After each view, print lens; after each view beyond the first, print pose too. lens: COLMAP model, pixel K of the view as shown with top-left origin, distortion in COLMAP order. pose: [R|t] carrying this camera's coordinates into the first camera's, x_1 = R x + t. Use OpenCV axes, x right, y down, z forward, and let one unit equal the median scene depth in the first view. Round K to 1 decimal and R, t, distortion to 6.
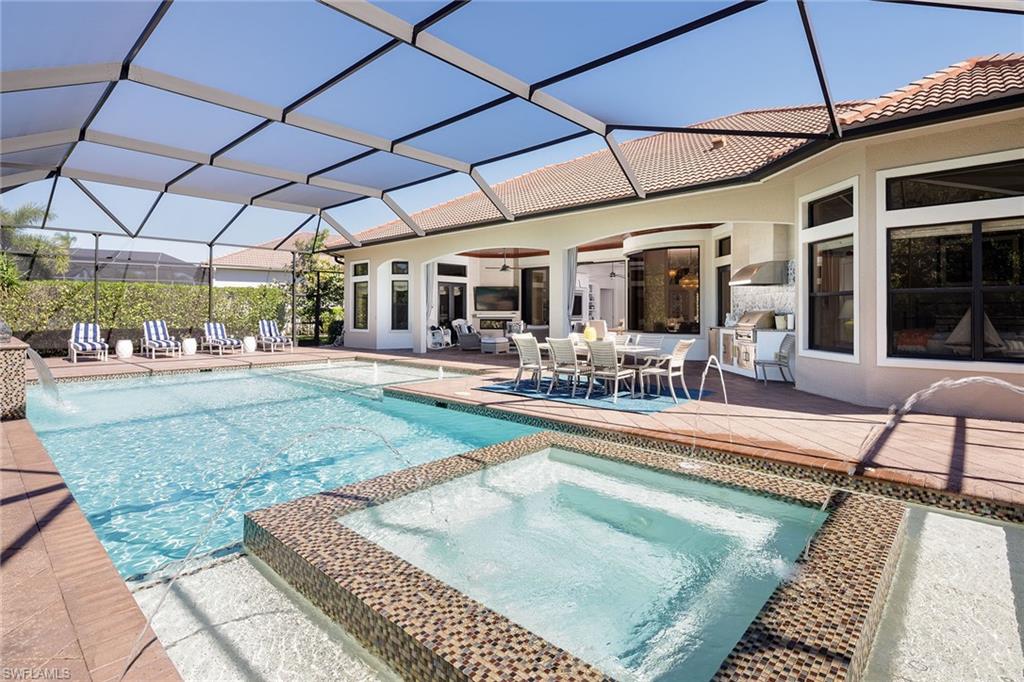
lens RADIAL K [[500.2, 0, 514.2], [0, 500.2, 312.2], [0, 0, 1]] dist [-0.005794, -0.000256]
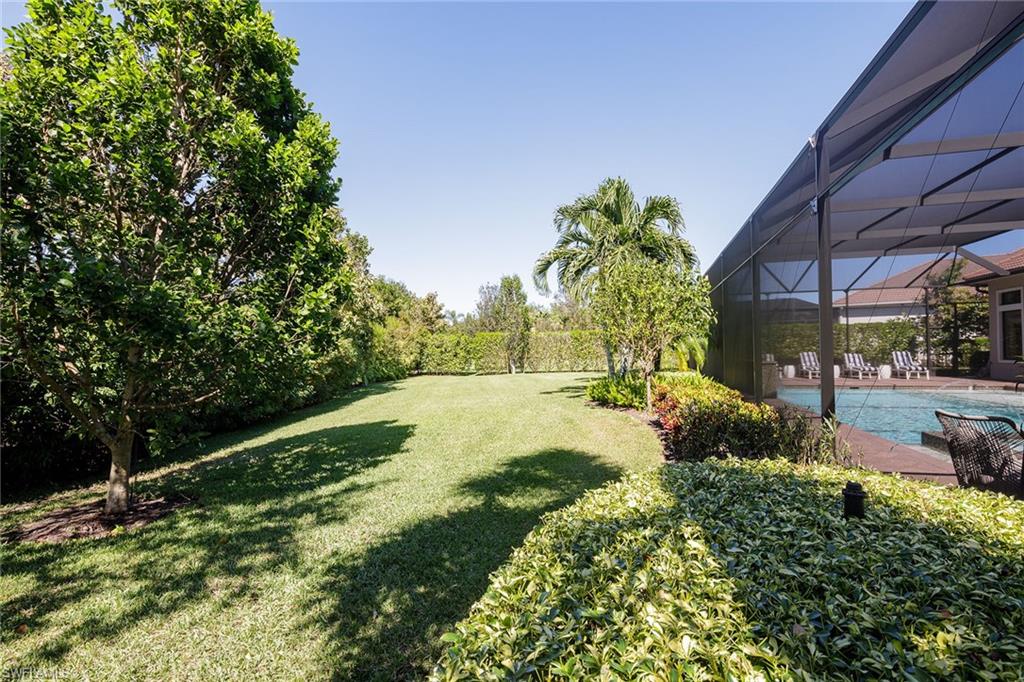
lens RADIAL K [[500.2, 0, 504.1], [0, 500.2, 342.7], [0, 0, 1]] dist [-0.005794, -0.000256]
pose [[0.444520, -0.023510, -0.895460, 0.110229], [0.016571, 0.999700, -0.018021, 0.002352], [0.895616, -0.006828, 0.444776, -0.287840]]
